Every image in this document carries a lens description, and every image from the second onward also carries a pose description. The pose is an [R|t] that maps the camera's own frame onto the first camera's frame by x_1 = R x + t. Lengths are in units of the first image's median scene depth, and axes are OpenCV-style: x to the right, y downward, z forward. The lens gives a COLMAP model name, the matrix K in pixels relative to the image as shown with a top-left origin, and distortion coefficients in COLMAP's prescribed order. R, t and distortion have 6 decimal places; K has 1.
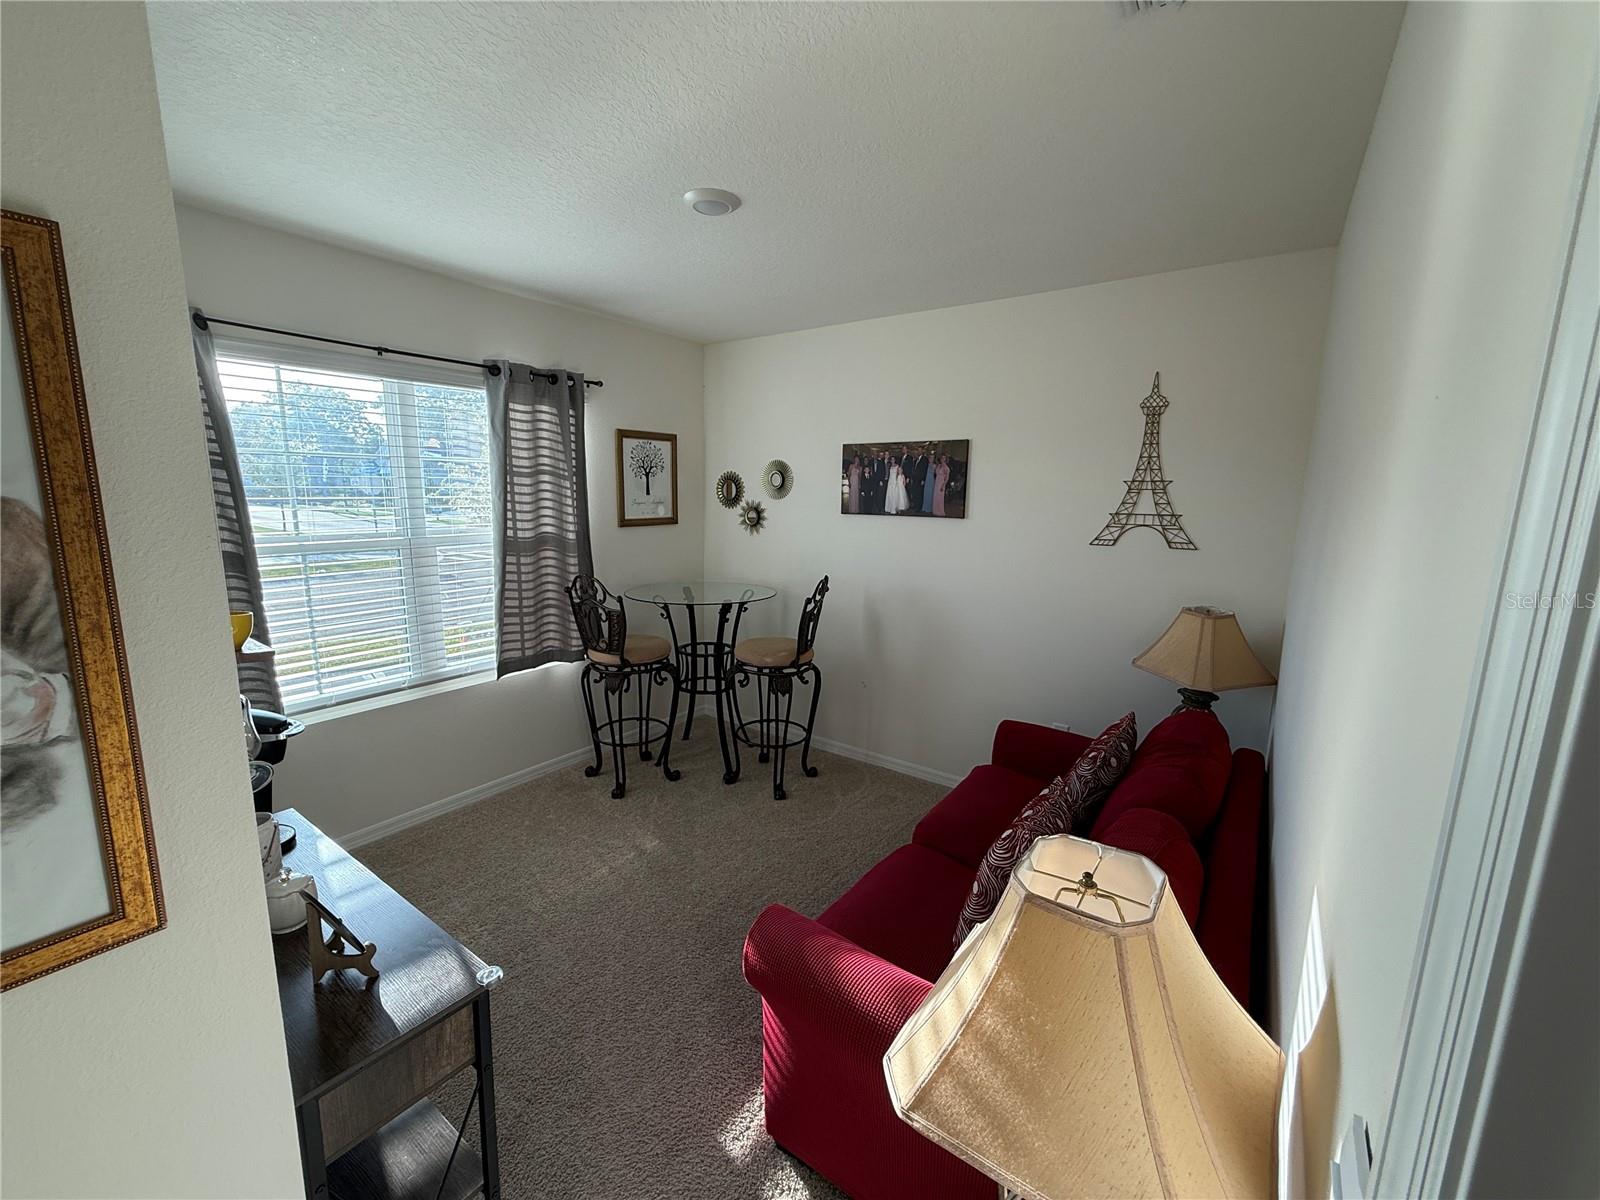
lens RADIAL K [[645.8, 0, 796.7], [0, 645.8, 600.6], [0, 0, 1]] dist [0.000337, 0.000093]
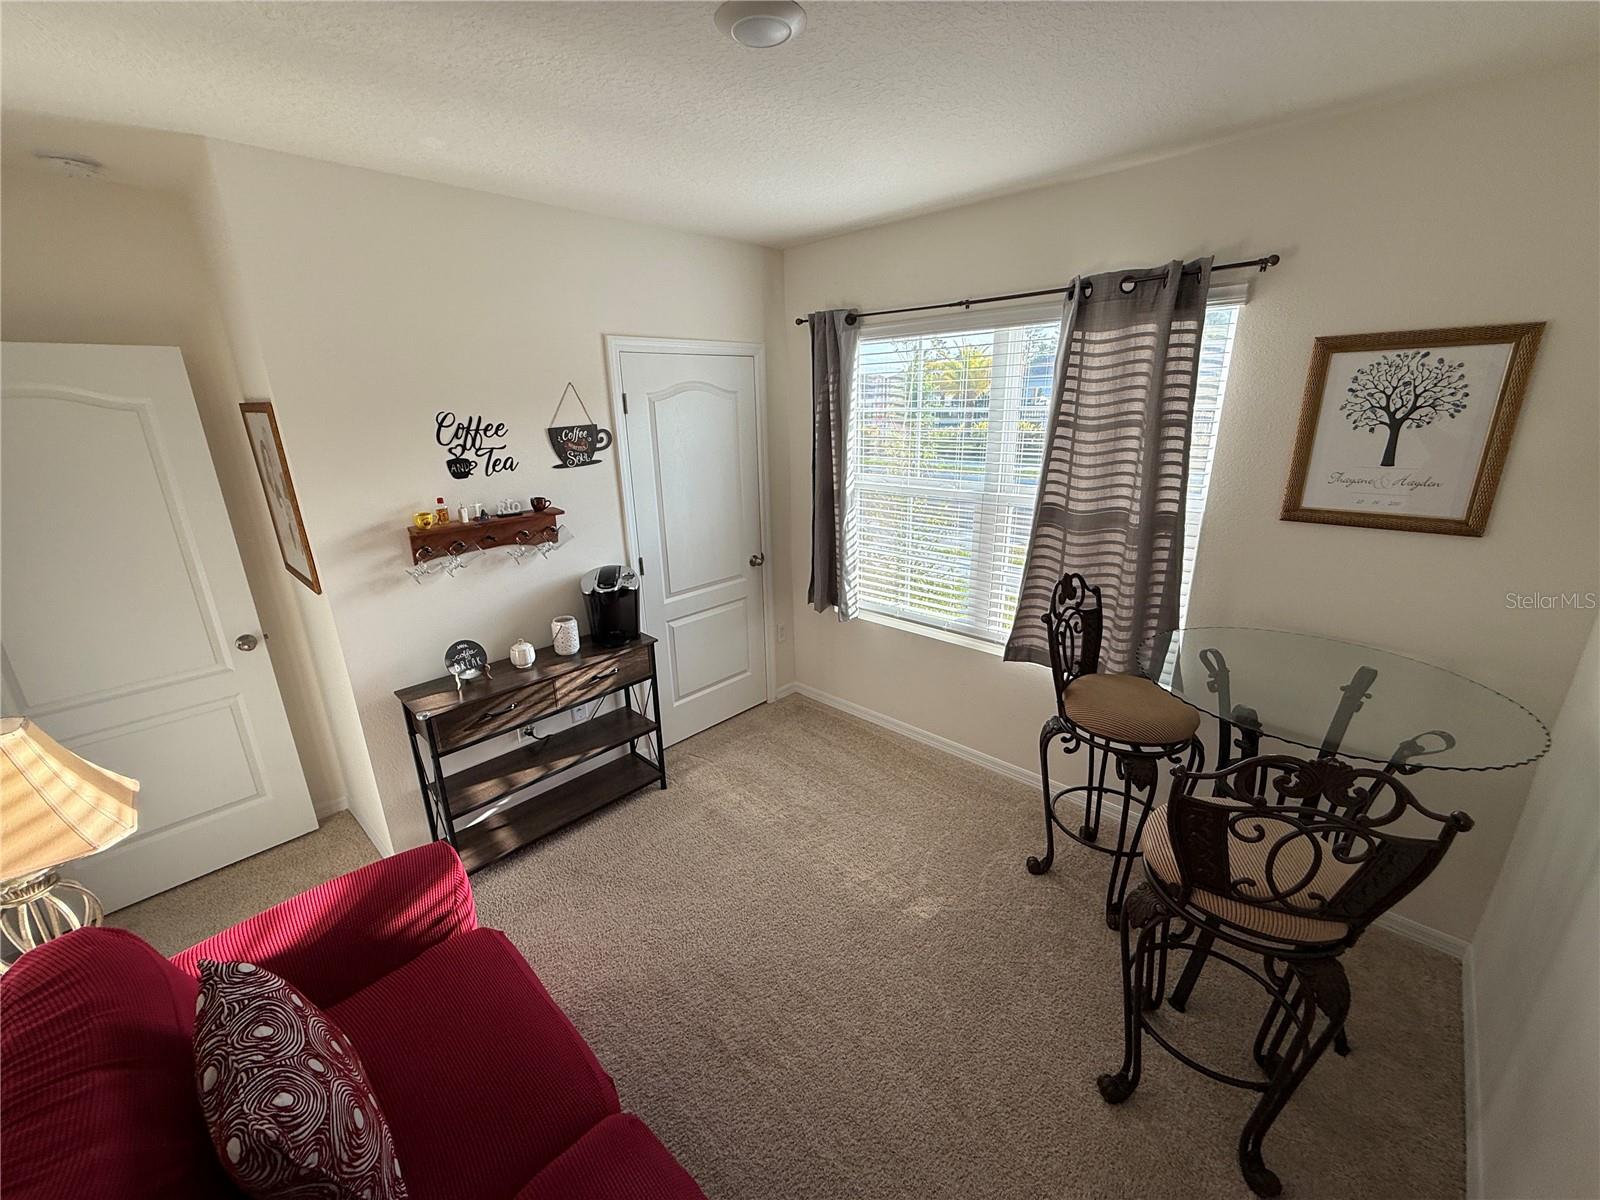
lens RADIAL K [[645.8, 0, 796.7], [0, 645.8, 600.6], [0, 0, 1]] dist [0.000337, 0.000093]
pose [[-0.143139, 0.278064, -0.949838, 0.349619], [-0.158406, 0.940911, 0.299322, -0.153174], [0.976944, 0.193305, -0.090634, 0.669546]]
